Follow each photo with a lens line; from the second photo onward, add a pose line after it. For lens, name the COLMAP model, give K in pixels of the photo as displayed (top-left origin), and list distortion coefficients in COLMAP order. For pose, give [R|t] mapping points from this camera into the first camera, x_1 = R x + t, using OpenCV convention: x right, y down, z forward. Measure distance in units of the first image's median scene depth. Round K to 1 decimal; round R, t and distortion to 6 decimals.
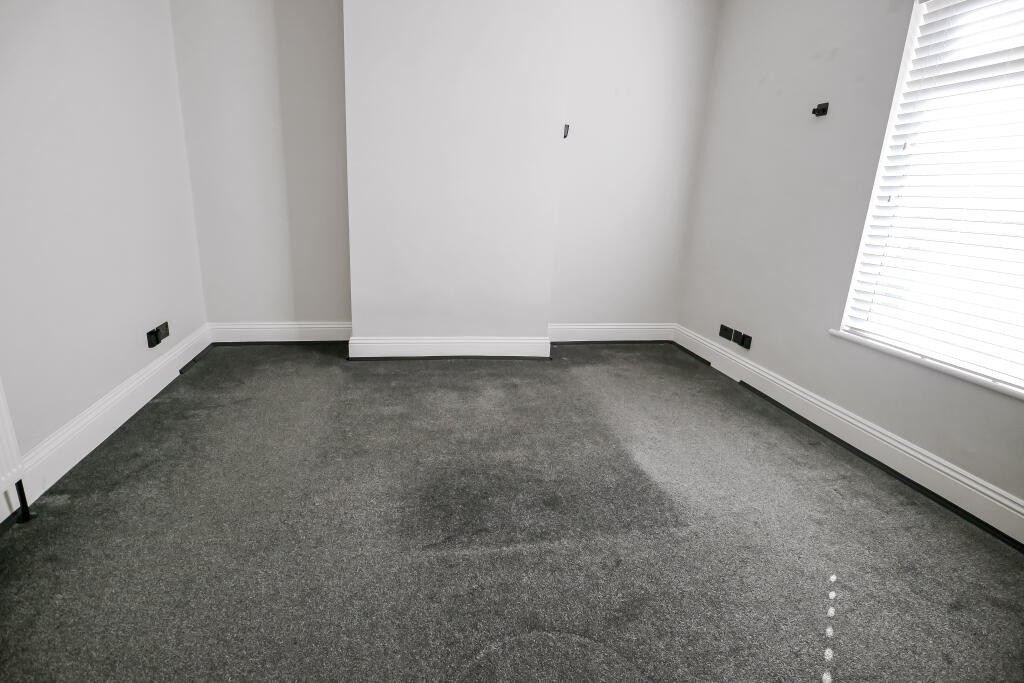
lens RADIAL K [[503.8, 0, 509.4], [0, 503.8, 358.1], [0, 0, 1]] dist [-0.031646, 0.014202]
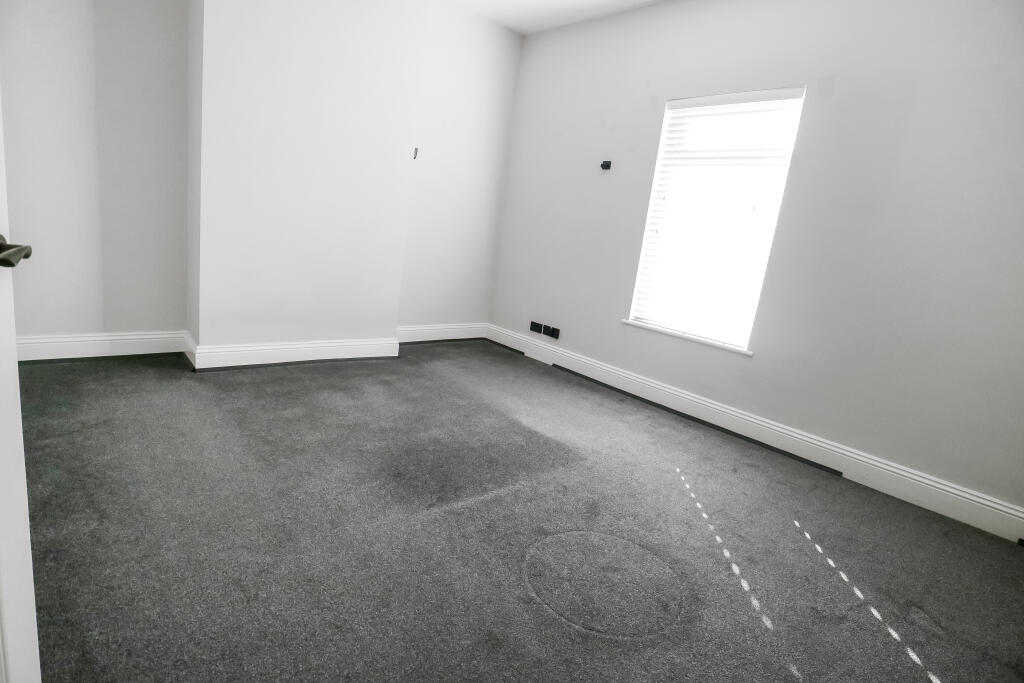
lens RADIAL K [[503.8, 0, 509.4], [0, 503.8, 358.1], [0, 0, 1]] dist [-0.031646, 0.014202]
pose [[0.862218, -0.065204, 0.502323, -0.354596], [0.075355, 0.997157, 0.000092, 0.027487], [-0.500901, 0.037773, 0.864680, -0.075734]]
